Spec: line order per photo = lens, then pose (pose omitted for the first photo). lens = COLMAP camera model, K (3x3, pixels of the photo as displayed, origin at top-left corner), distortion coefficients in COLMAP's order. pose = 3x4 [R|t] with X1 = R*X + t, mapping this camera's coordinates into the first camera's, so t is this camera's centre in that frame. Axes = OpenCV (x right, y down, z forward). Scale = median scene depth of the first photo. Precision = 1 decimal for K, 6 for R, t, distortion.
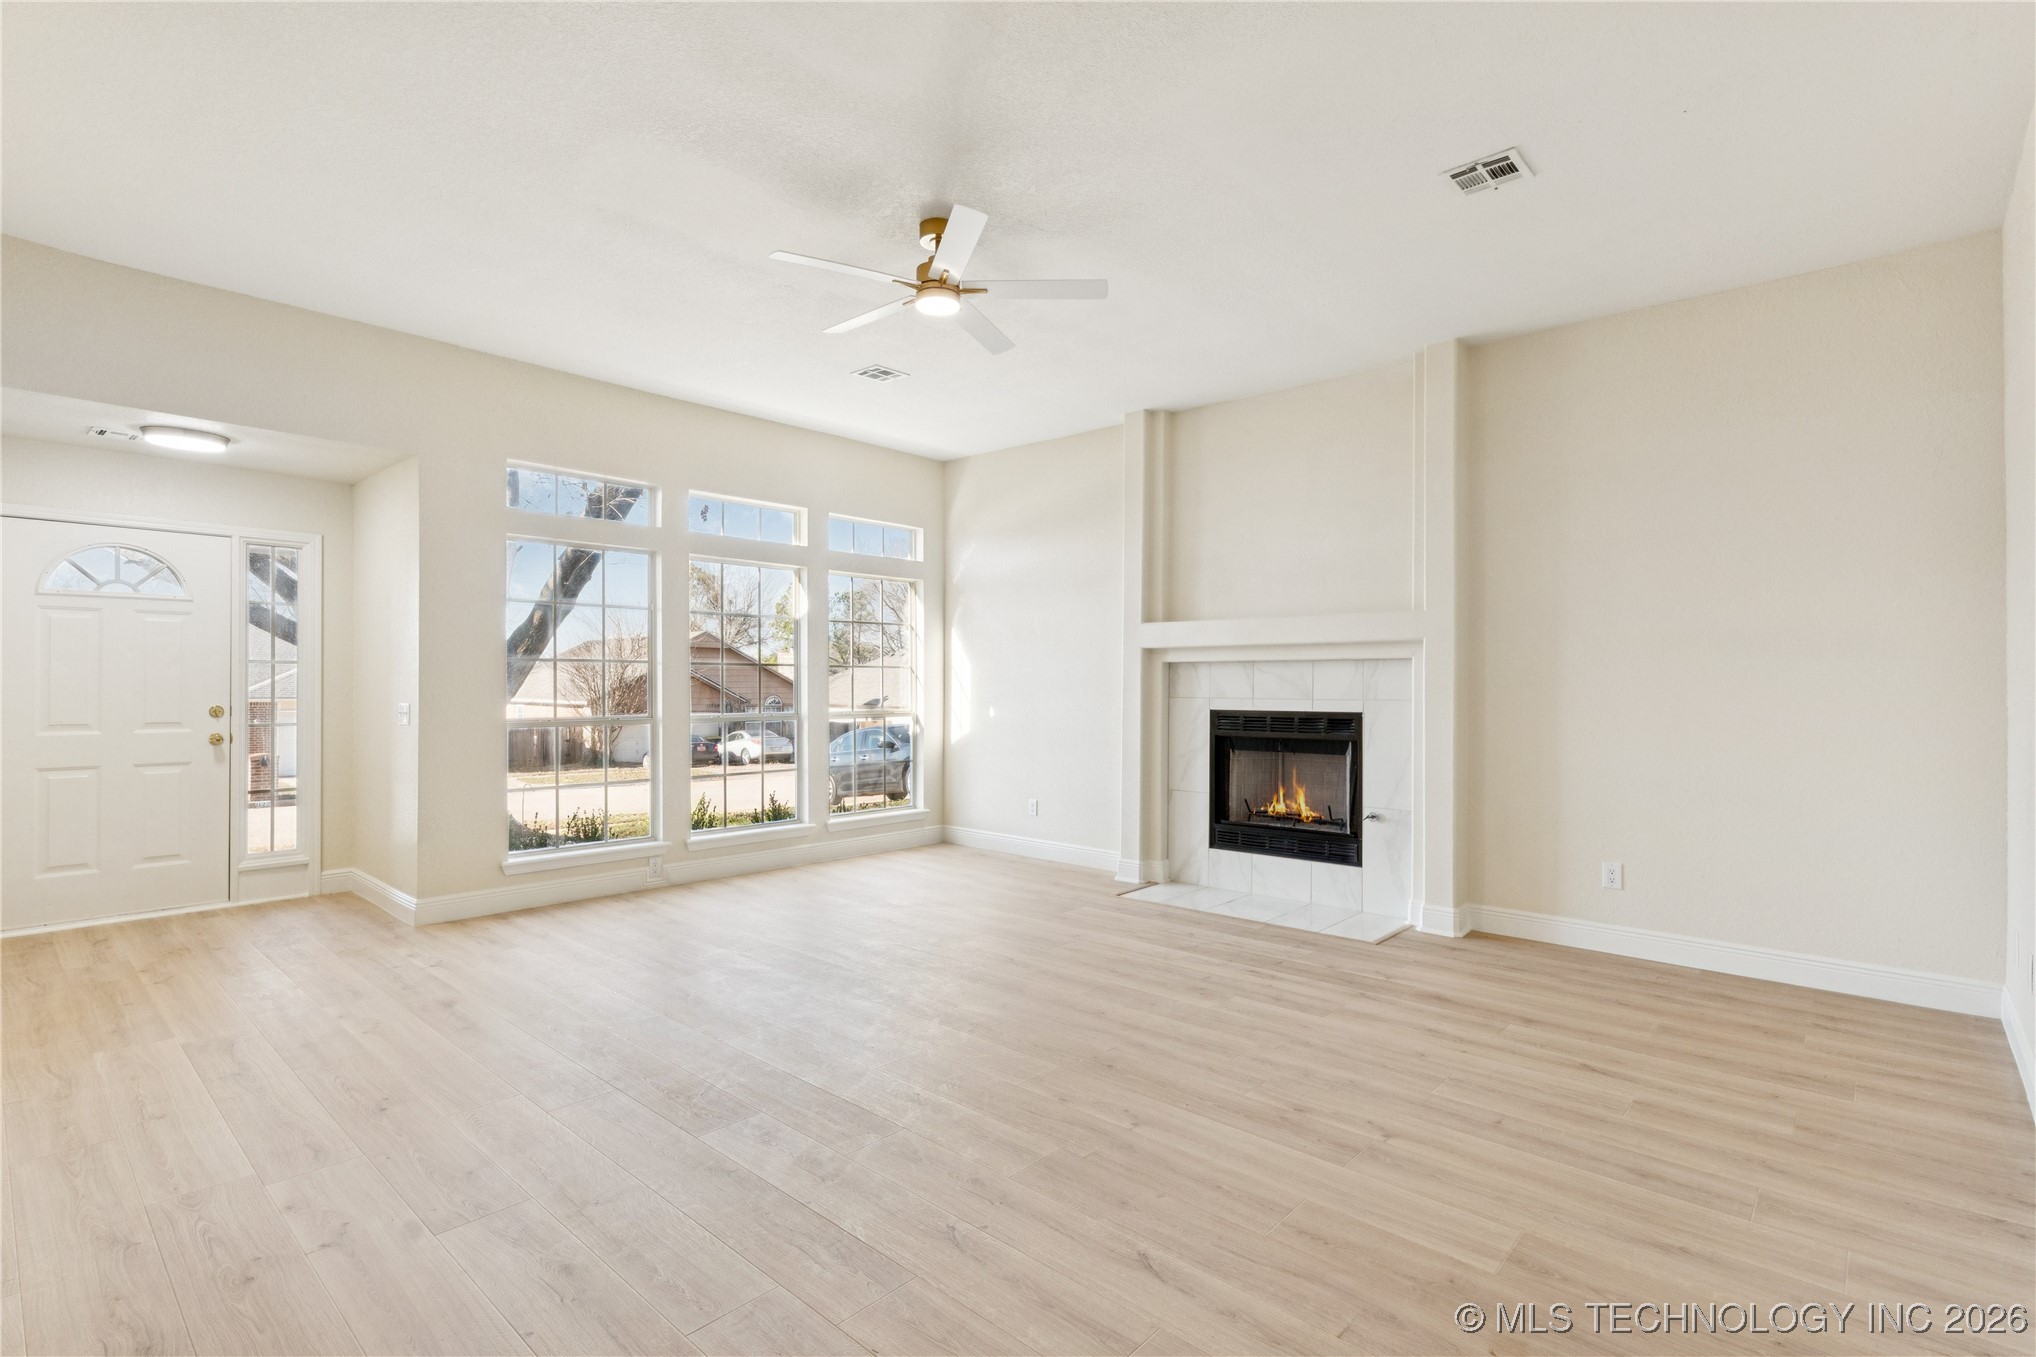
lens RADIAL K [[945.5, 0, 1021.6], [0, 945.5, 688.8], [0, 0, 1]] dist [0.004812, -0.000731]
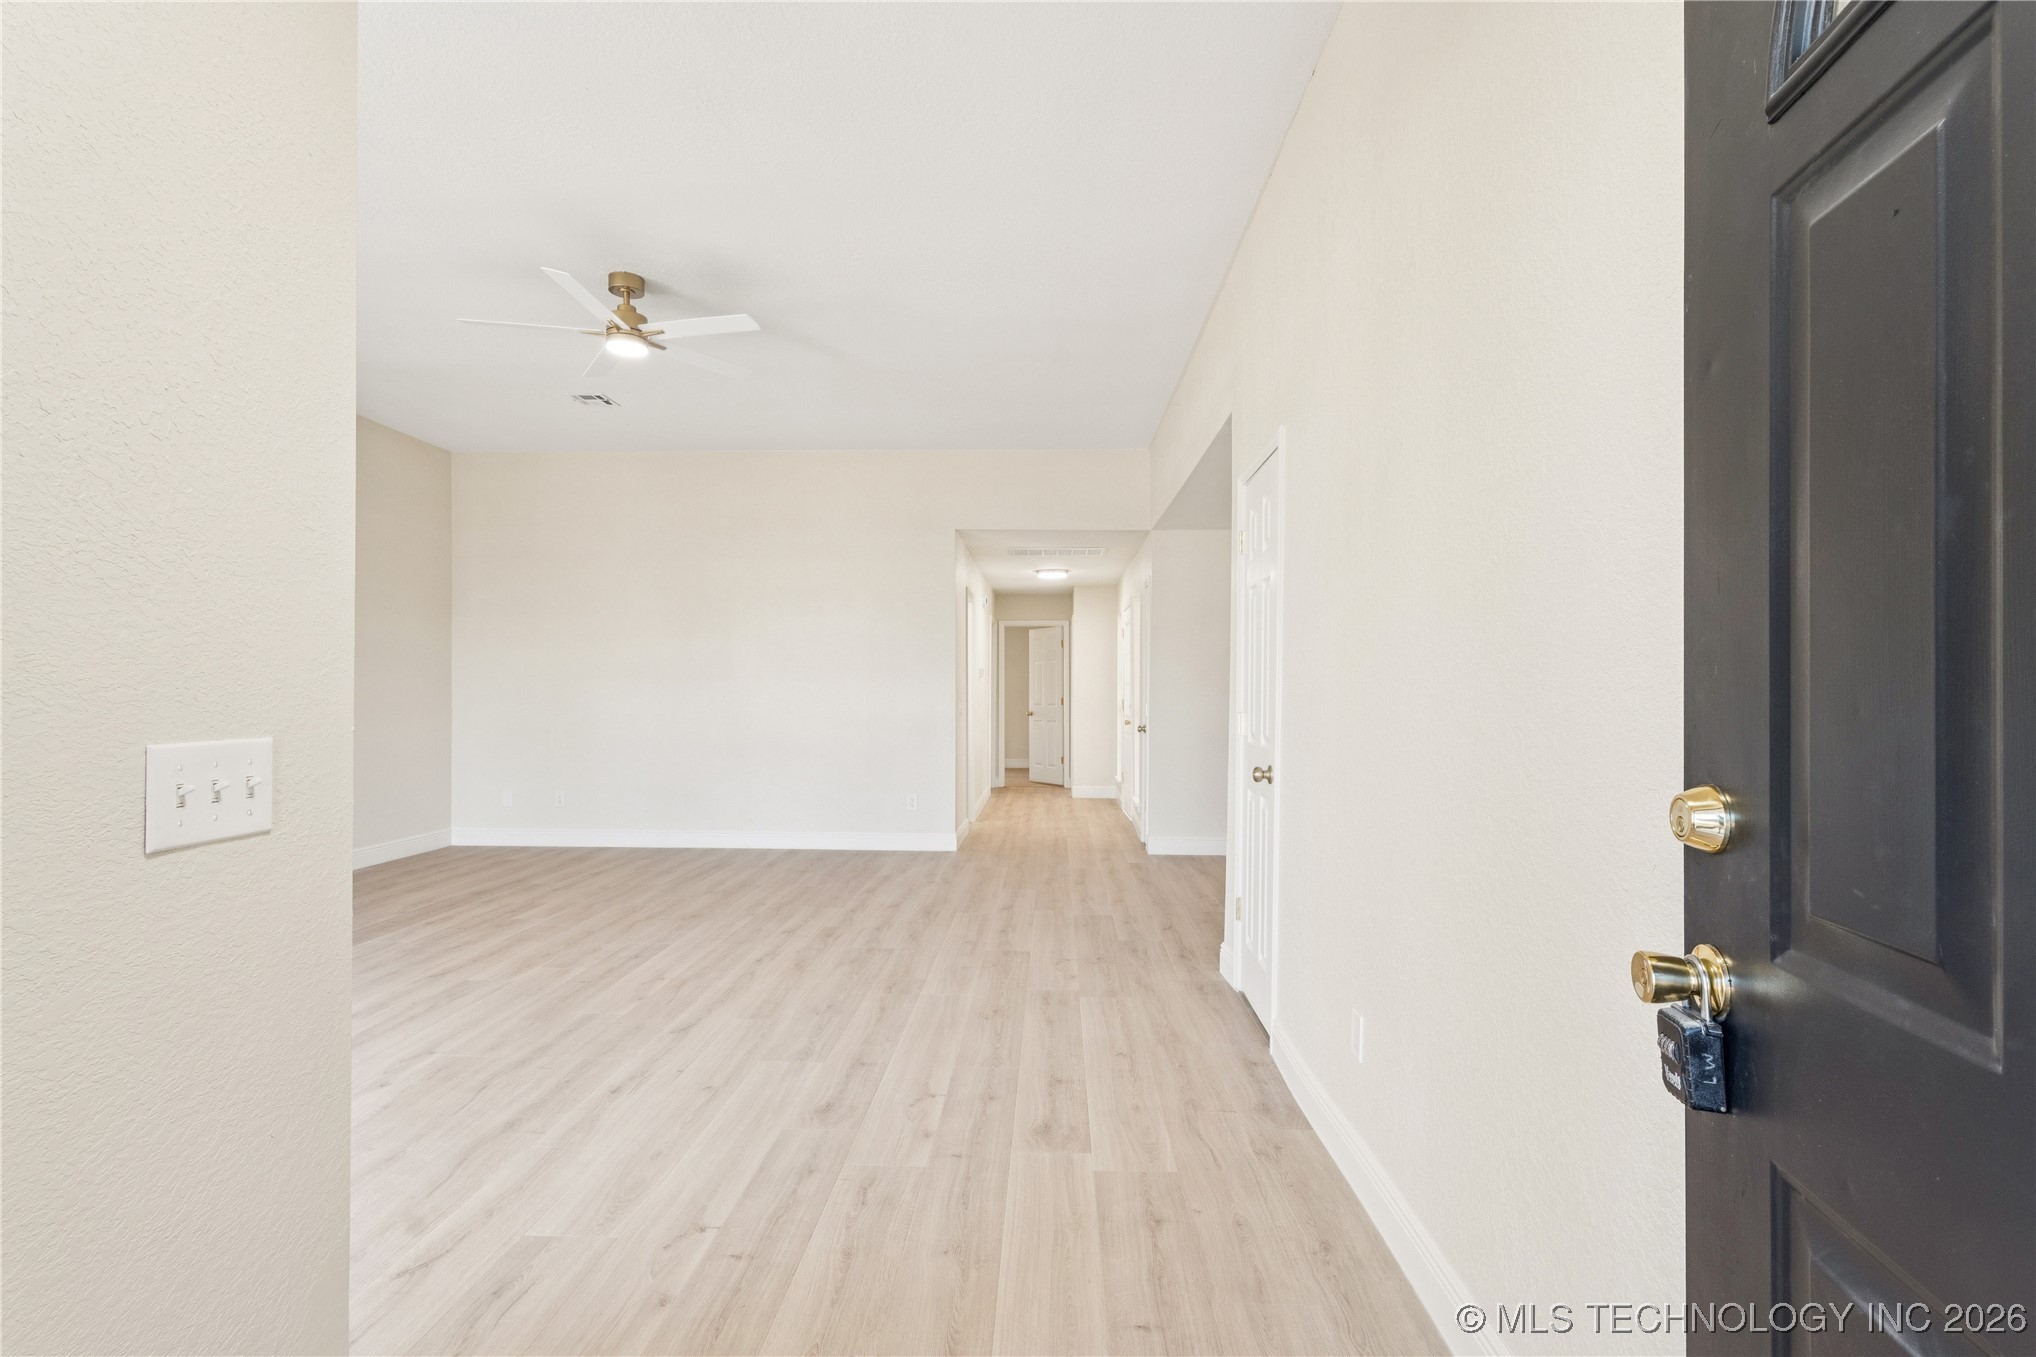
lens RADIAL K [[945.5, 0, 1020.0], [0, 945.5, 679.5], [0, 0, 1]] dist [0.004812, -0.000731]
pose [[-0.639686, -0.005676, 0.768615, -1.305602], [-0.017486, 0.999821, -0.007170, 0.002197], [-0.768437, -0.018027, -0.639671, 1.402171]]
